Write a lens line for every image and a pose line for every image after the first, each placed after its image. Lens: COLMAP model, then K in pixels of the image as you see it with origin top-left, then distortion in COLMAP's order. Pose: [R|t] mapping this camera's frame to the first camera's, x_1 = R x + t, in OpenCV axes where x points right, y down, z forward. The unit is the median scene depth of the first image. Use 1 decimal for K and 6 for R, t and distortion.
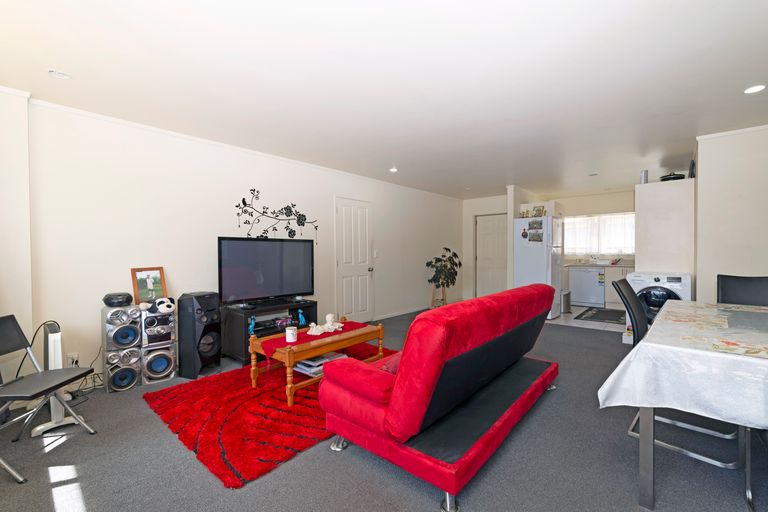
lens RADIAL K [[329.4, 0, 384.3], [0, 329.4, 253.8], [0, 0, 1]] dist [0.000220, 0.000071]
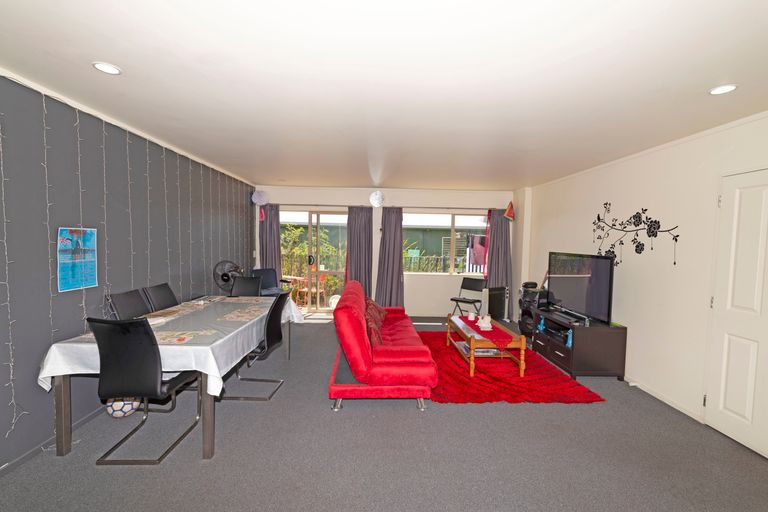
lens RADIAL K [[329.4, 0, 384.0], [0, 329.4, 256.0], [0, 0, 1]] dist [0.000220, 0.000071]
pose [[-0.755677, 0.027271, -0.654377, 0.687752], [-0.018301, 0.997863, 0.062719, -0.081377], [0.654689, 0.059371, -0.753563, 1.211959]]
